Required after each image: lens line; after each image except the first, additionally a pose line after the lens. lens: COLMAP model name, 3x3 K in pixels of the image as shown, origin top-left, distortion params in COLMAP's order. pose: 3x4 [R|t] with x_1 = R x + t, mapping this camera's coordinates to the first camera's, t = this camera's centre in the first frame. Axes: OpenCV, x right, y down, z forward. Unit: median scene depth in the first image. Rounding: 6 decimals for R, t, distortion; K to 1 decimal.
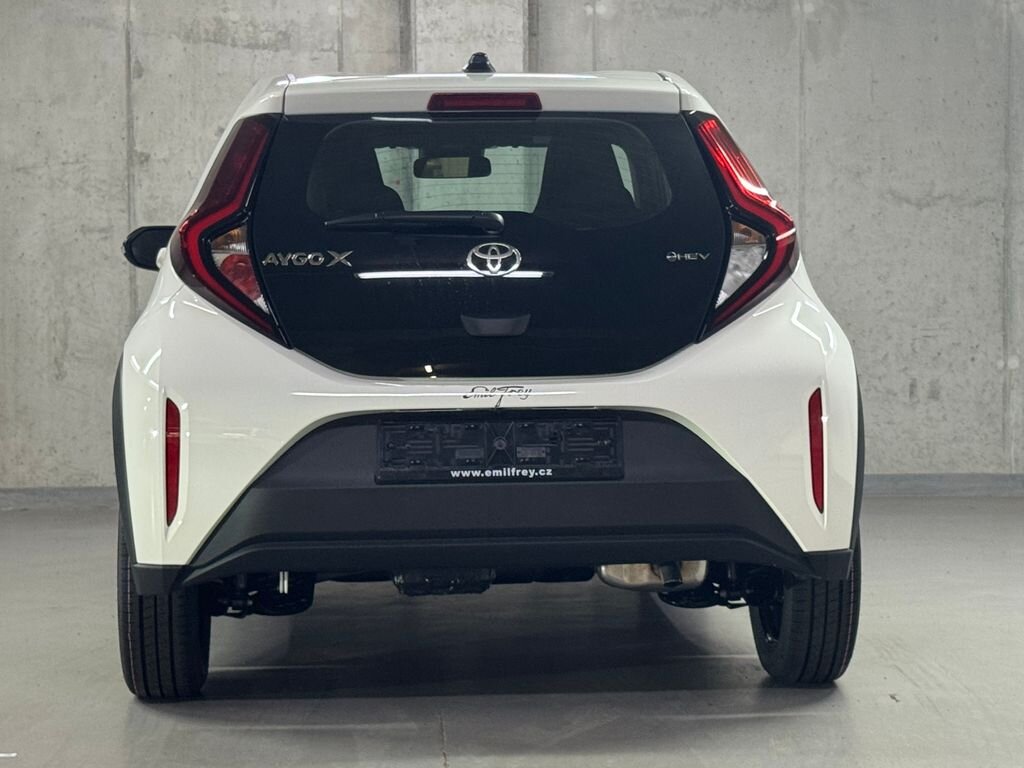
lens RADIAL K [[2387.9, 0, 509.9], [0, 2387.9, 387.4], [0, 0, 1]] dist [0.133055, 0.000000]
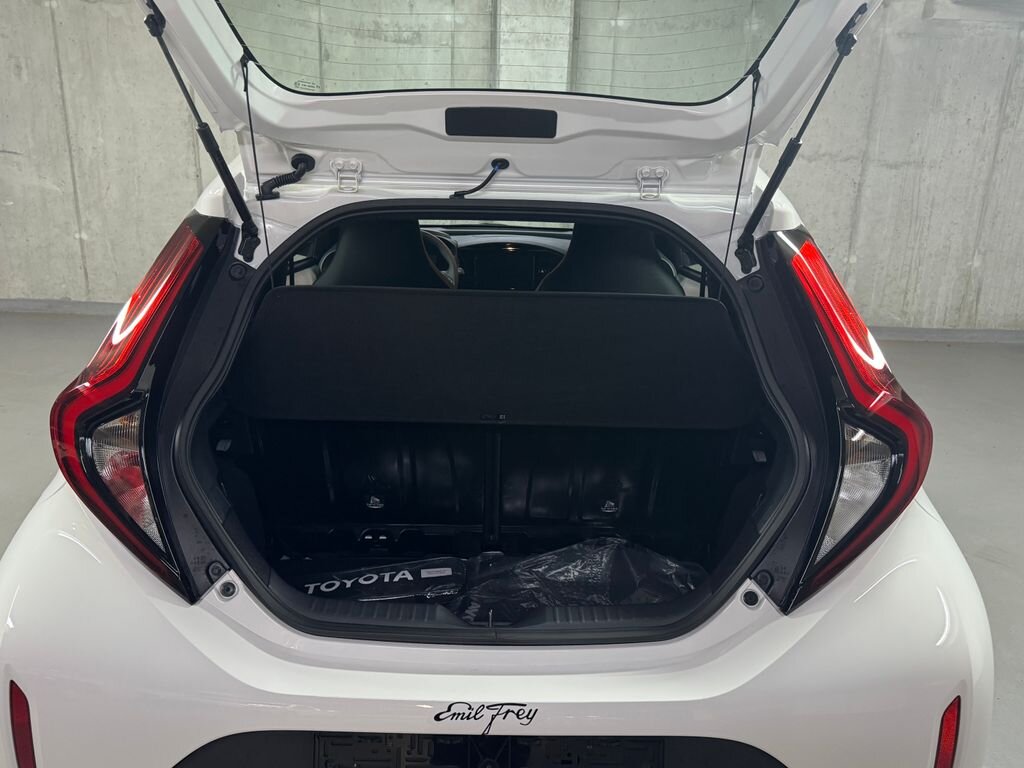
lens RADIAL K [[848.2, 0, 499.3], [0, 848.2, 377.6], [0, 0, 1]] dist [0.004358, 0.010012]
pose [[0.996920, 0.055303, -0.055602, 0.003141], [-0.039040, 0.964892, 0.259729, -0.076316], [0.068014, -0.256759, 0.964079, 0.407580]]
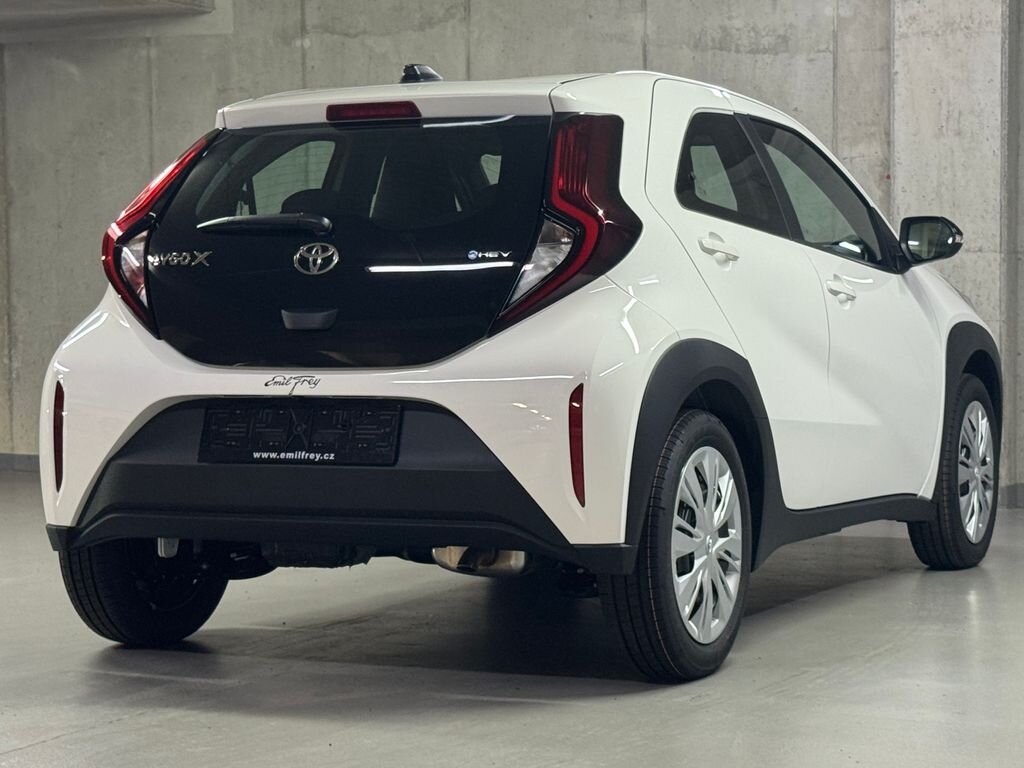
lens RADIAL K [[2387.9, 0, 511.7], [0, 2387.9, 384.2], [0, 0, 1]] dist [0.133055, 0.000000]
pose [[0.867600, 0.018691, -0.496912, 0.316851], [-0.019262, 0.999807, 0.003976, -0.001443], [0.496890, 0.006122, 0.867792, 0.055709]]
